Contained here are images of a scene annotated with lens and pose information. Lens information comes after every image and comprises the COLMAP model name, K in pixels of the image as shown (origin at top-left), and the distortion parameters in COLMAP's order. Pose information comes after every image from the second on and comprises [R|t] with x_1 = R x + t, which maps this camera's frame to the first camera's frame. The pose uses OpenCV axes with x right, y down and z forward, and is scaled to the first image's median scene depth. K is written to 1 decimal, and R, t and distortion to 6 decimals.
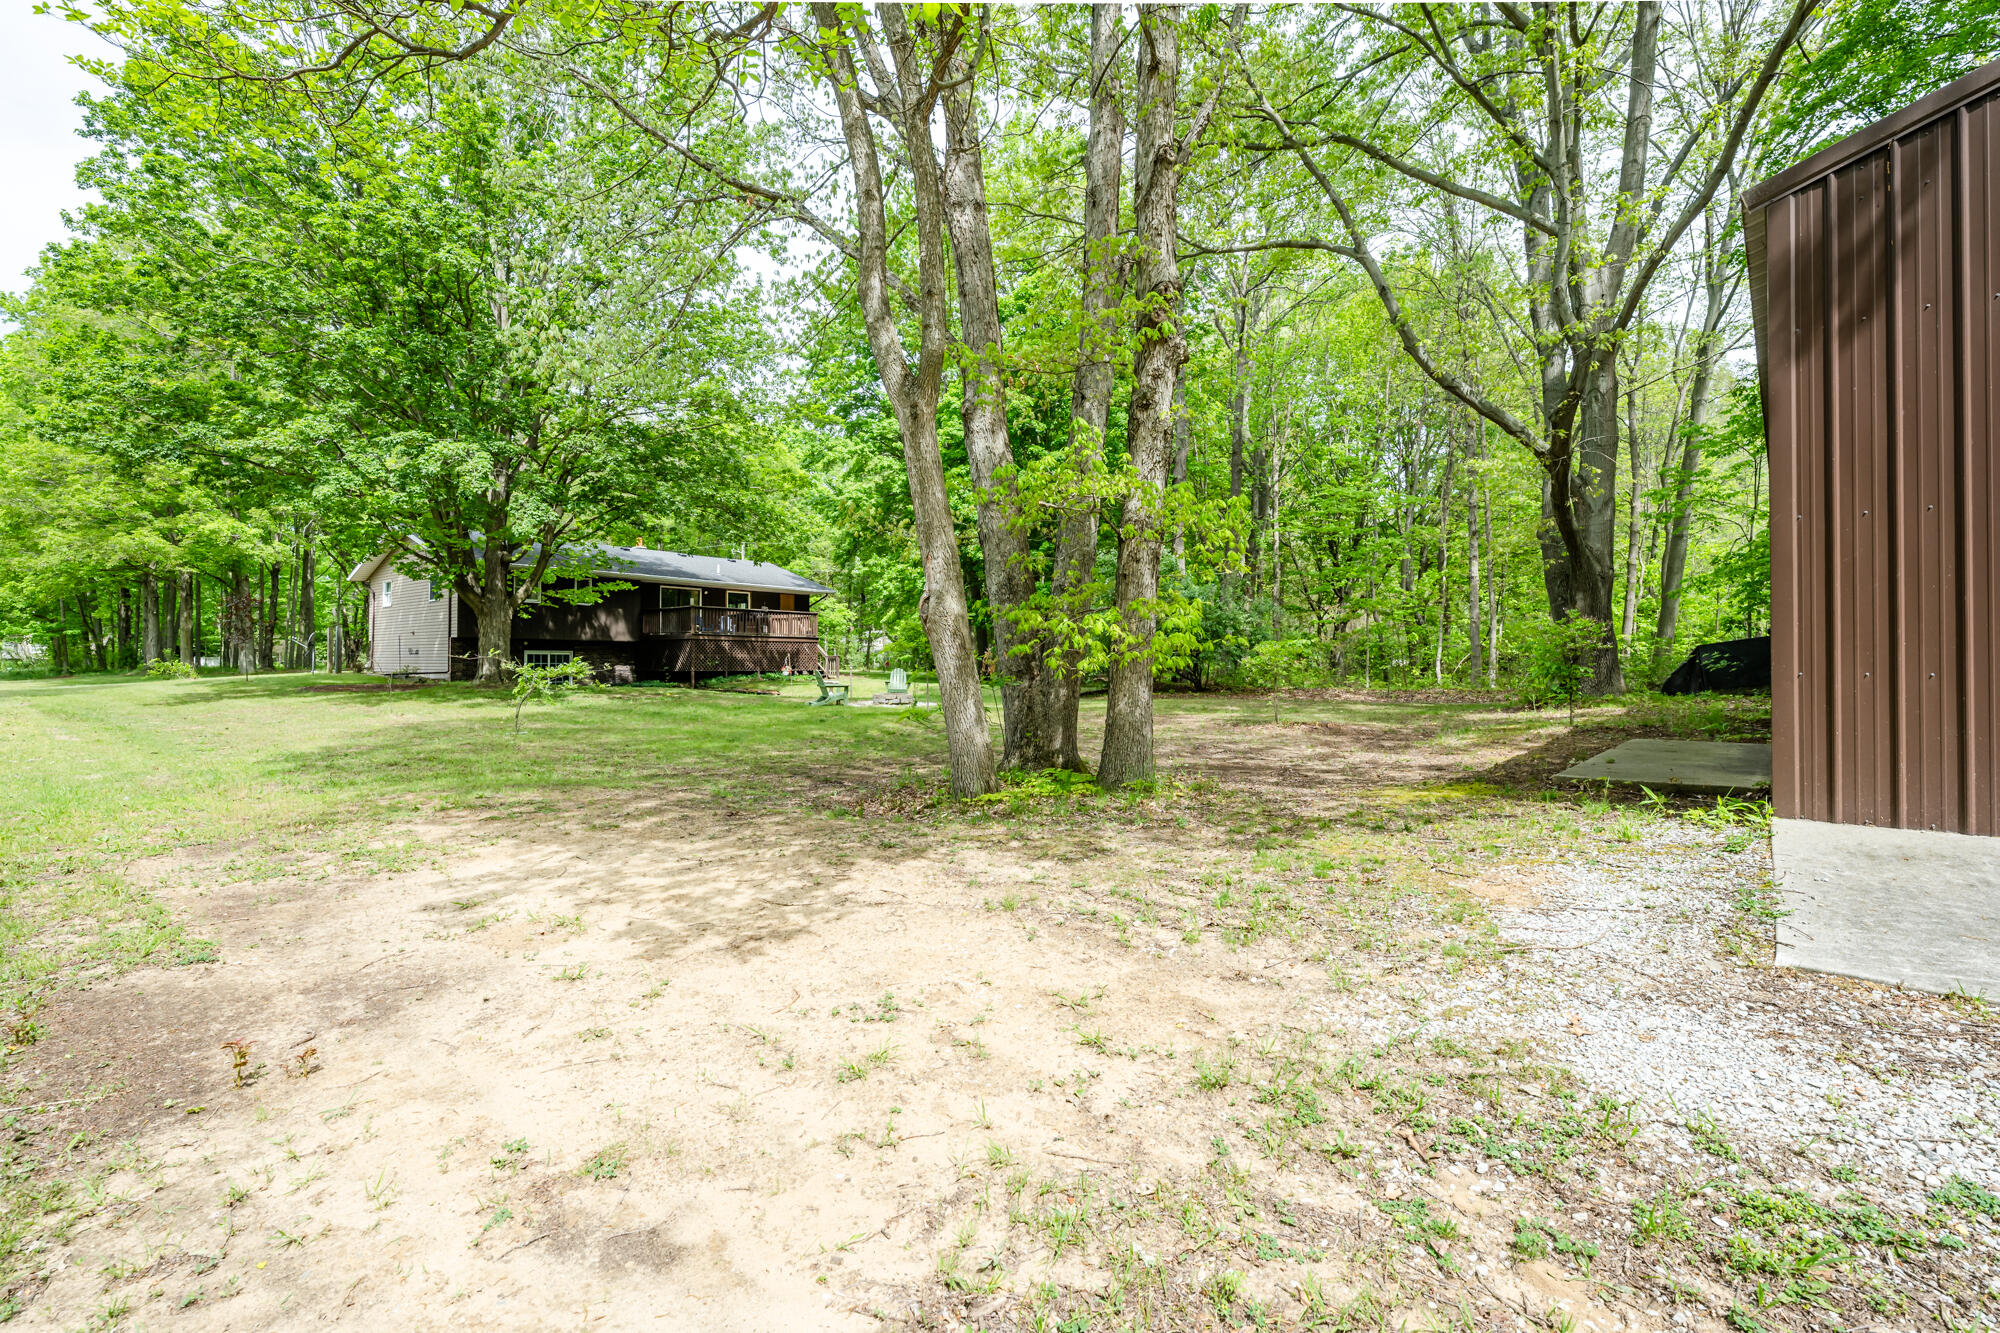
lens RADIAL K [[891.5, 0, 1013.3], [0, 891.5, 663.1], [0, 0, 1]] dist [0.001402, 0.000021]
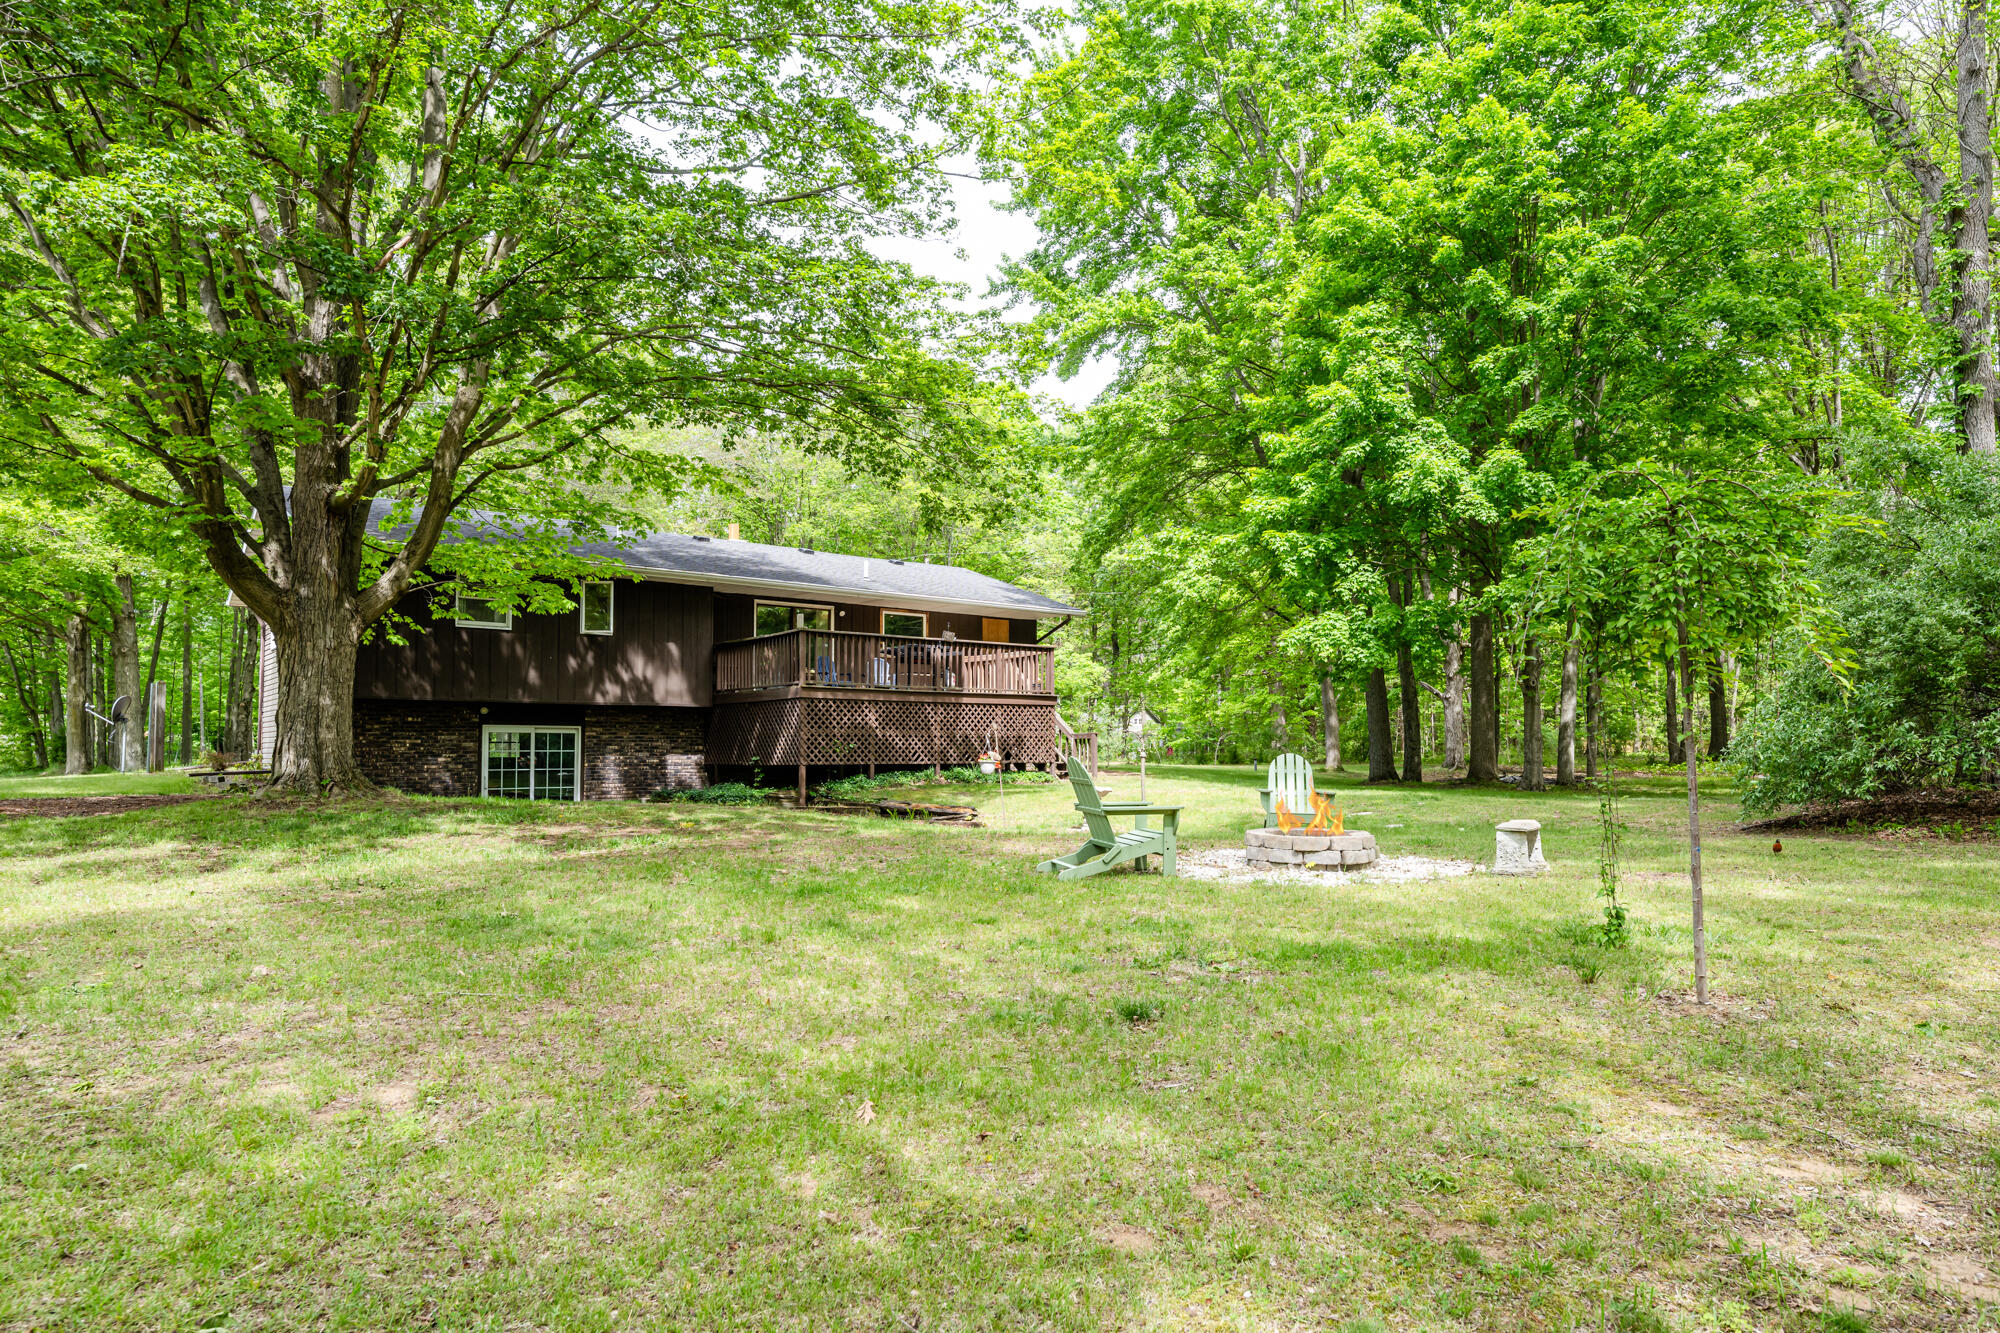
lens RADIAL K [[1156.8, 0, 998.5], [0, 1156.8, 665.3], [0, 0, 1]] dist [0.000426, -0.000031]
pose [[0.968271, -0.031666, -0.247886, -0.097858], [0.012816, 0.996926, -0.077289, 0.004244], [0.249572, 0.071660, 0.965701, 0.402070]]
